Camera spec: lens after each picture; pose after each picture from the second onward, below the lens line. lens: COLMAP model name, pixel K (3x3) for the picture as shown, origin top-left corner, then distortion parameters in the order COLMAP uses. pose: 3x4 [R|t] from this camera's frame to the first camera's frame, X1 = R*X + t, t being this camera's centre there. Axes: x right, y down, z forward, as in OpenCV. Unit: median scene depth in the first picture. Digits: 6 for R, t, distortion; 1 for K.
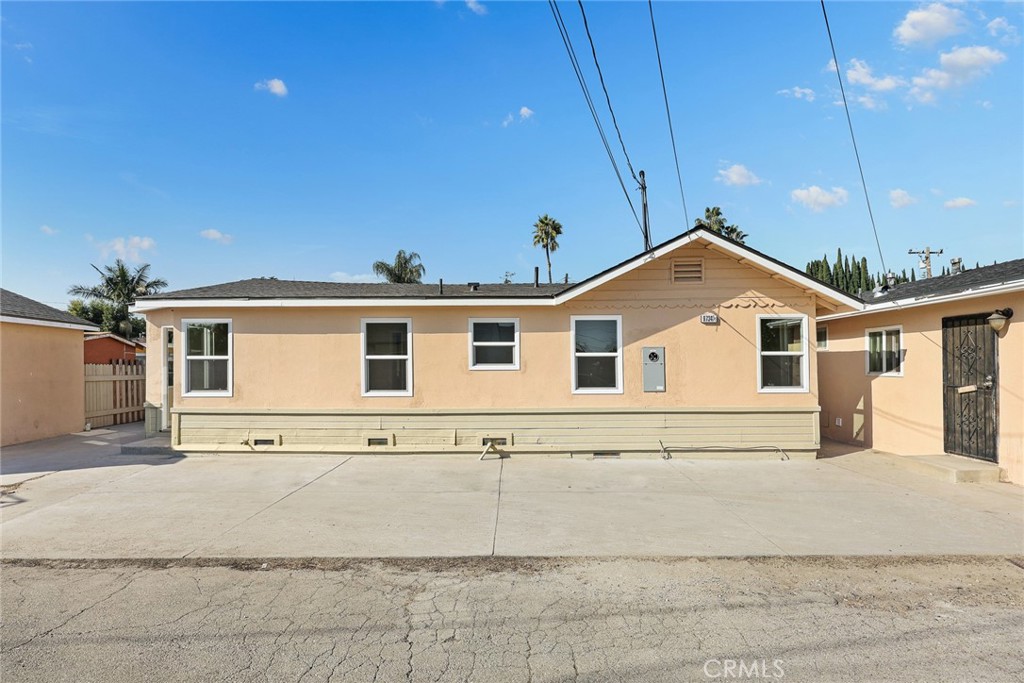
lens RADIAL K [[500.3, 0, 508.7], [0, 500.3, 356.7], [0, 0, 1]] dist [-0.000579, -0.000177]
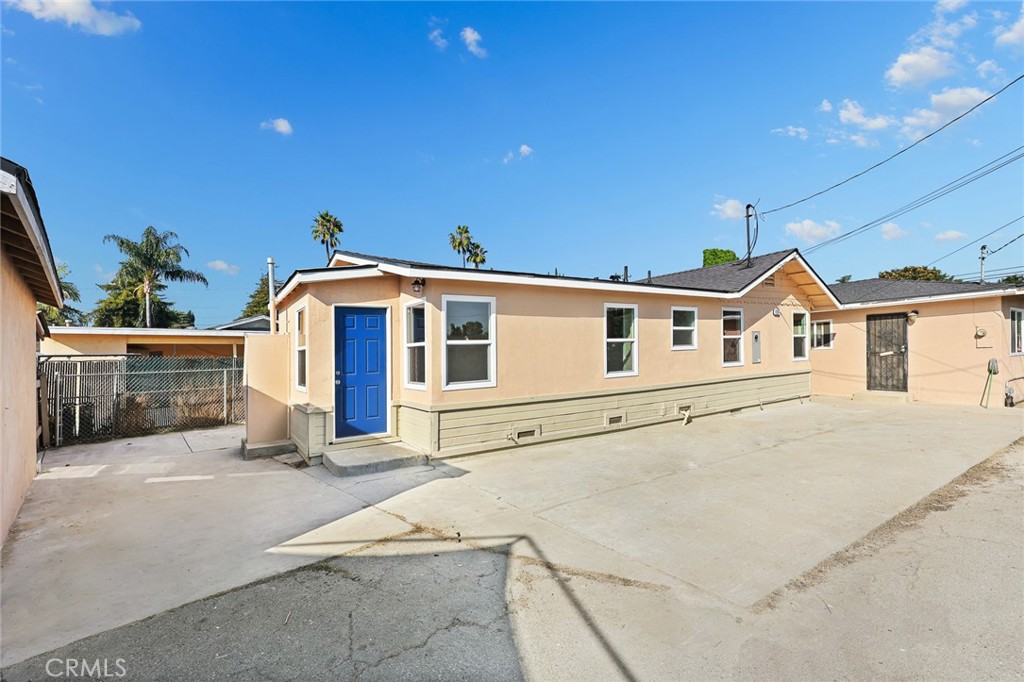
lens RADIAL K [[444.4, 0, 512.0], [0, 444.4, 341.0], [0, 0, 1]] dist [0.003279, 0.000214]
pose [[0.830368, -0.008351, 0.557153, -0.968744], [0.019672, 0.999704, -0.014334, 0.012104], [-0.556869, 0.022863, 0.830286, 0.338701]]
